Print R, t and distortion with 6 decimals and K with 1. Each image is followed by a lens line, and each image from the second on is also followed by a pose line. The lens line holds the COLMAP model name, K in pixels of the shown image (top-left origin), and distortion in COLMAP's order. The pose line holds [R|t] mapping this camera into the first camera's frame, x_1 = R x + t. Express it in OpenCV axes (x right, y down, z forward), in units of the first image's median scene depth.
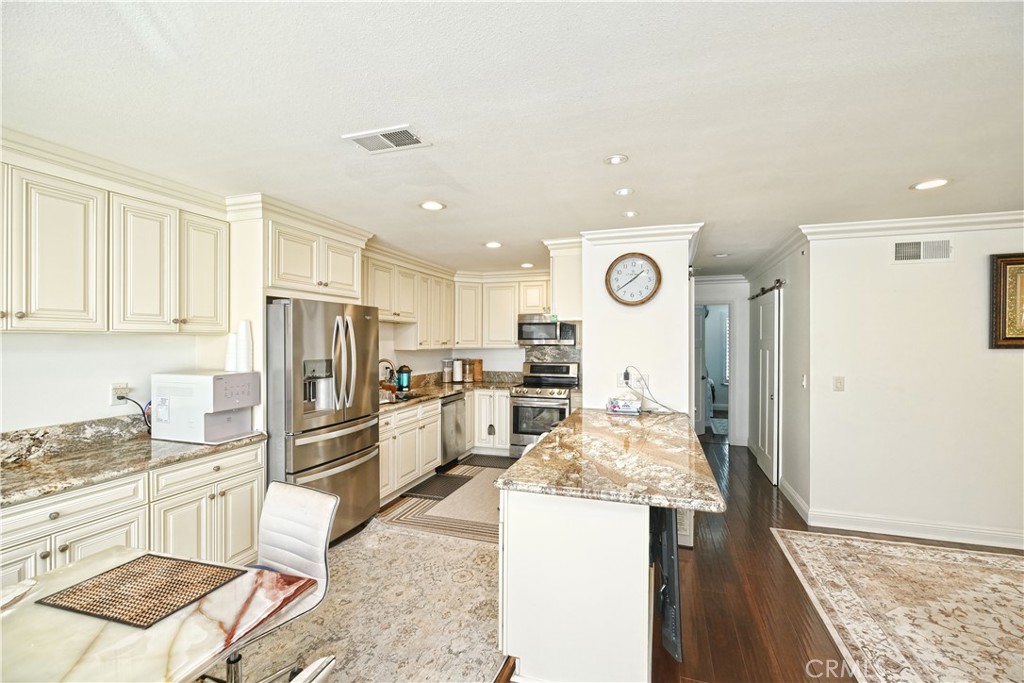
lens RADIAL K [[446.5, 0, 516.8], [0, 446.5, 340.8], [0, 0, 1]] dist [-0.001805, -0.000272]
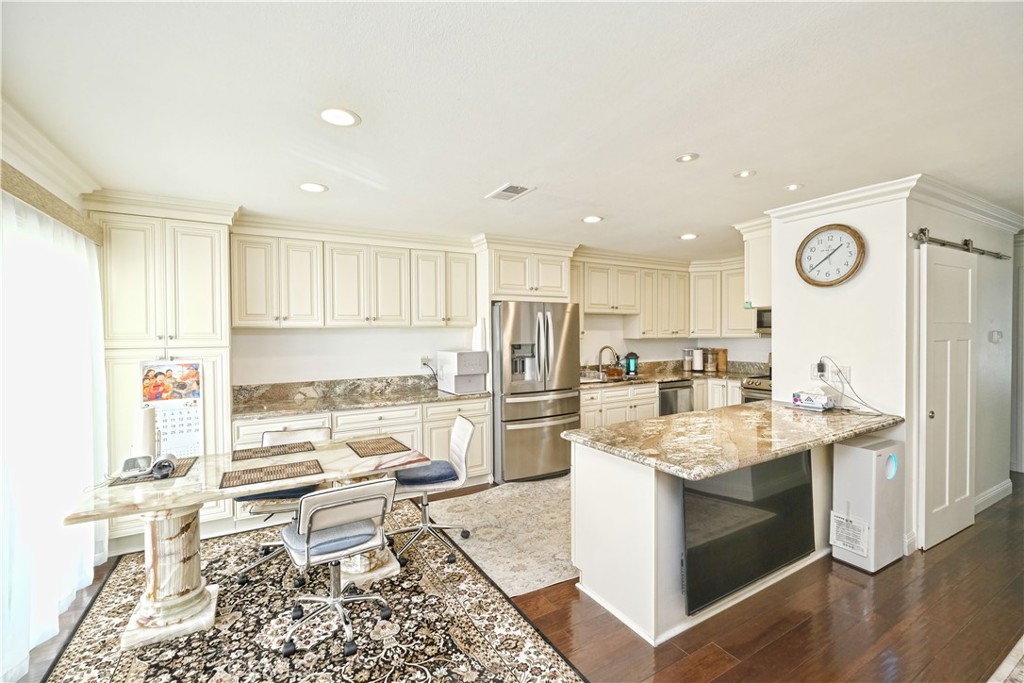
lens RADIAL K [[446.5, 0, 517.1], [0, 446.5, 340.6], [0, 0, 1]] dist [-0.001805, -0.000272]
pose [[0.750018, 0.004134, -0.661404, 0.485769], [0.008155, 0.999847, 0.015497, 0.010163], [0.661367, -0.017017, 0.749870, -0.062655]]
